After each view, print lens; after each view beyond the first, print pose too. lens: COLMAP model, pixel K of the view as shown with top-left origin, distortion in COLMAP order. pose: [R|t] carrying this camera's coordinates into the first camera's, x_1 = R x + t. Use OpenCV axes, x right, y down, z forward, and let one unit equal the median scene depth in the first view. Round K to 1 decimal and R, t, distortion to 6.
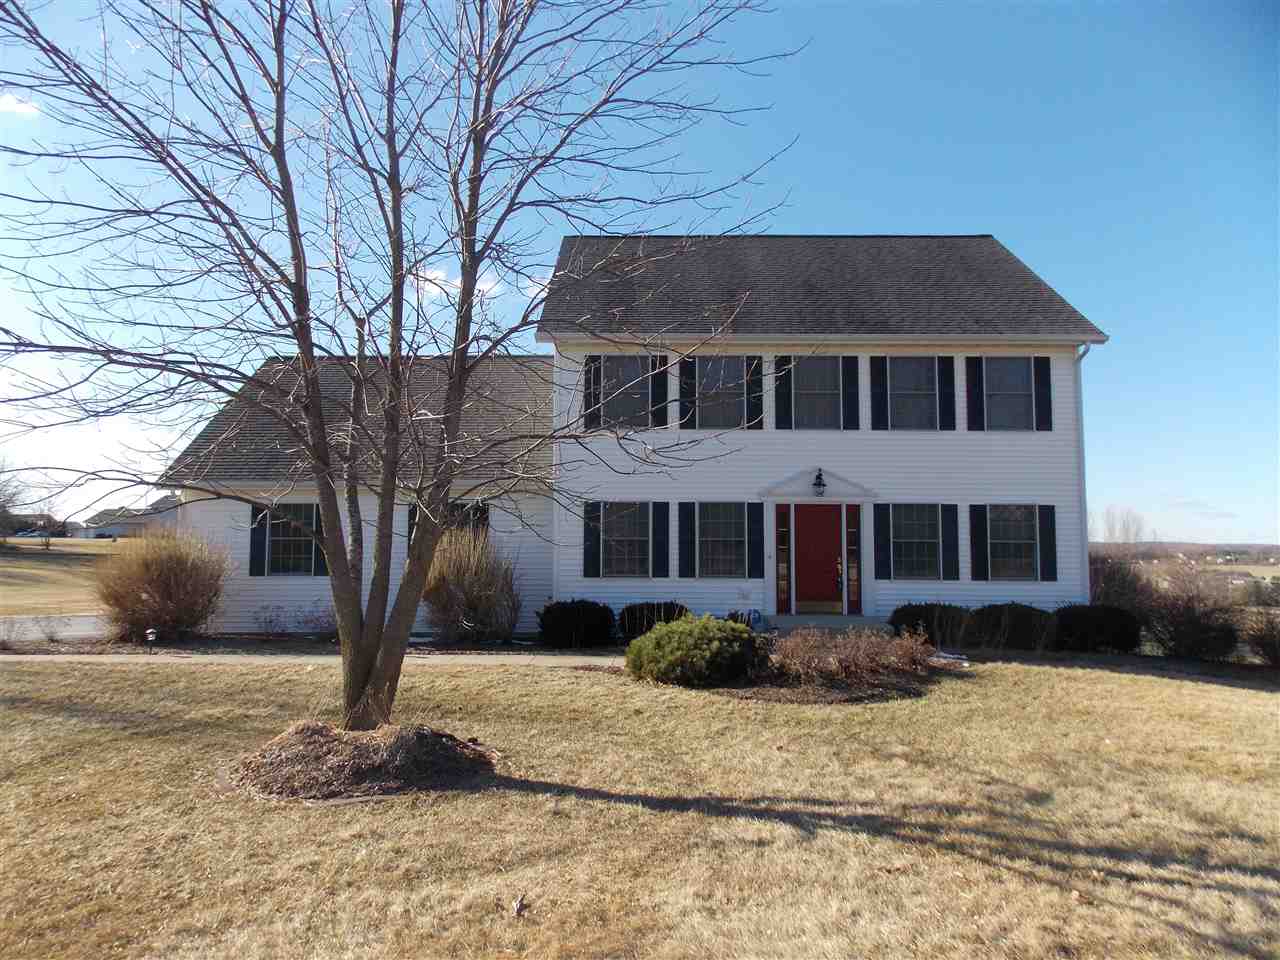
lens RADIAL K [[842.9, 0, 641.1], [0, 842.9, 474.4], [0, 0, 1]] dist [-0.003202, 0.000012]
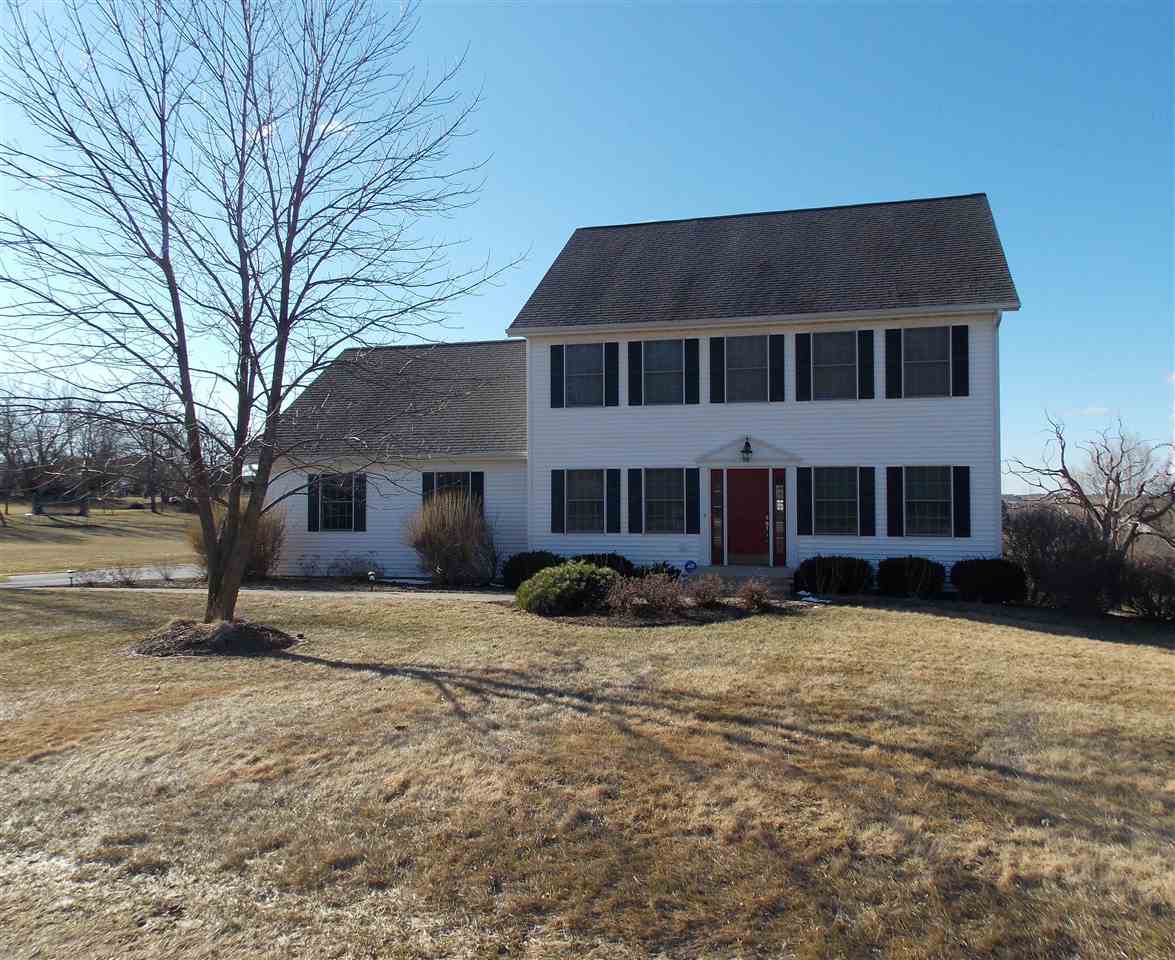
lens RADIAL K [[832.0, 0, 587.5], [0, 832.0, 480.0], [0, 0, 1]] dist [0.045503, -0.102874]
pose [[0.974240, -0.013343, -0.225117, 0.253103], [0.026048, 0.998225, 0.053560, -0.015095], [0.224003, -0.058044, 0.972858, -0.137317]]
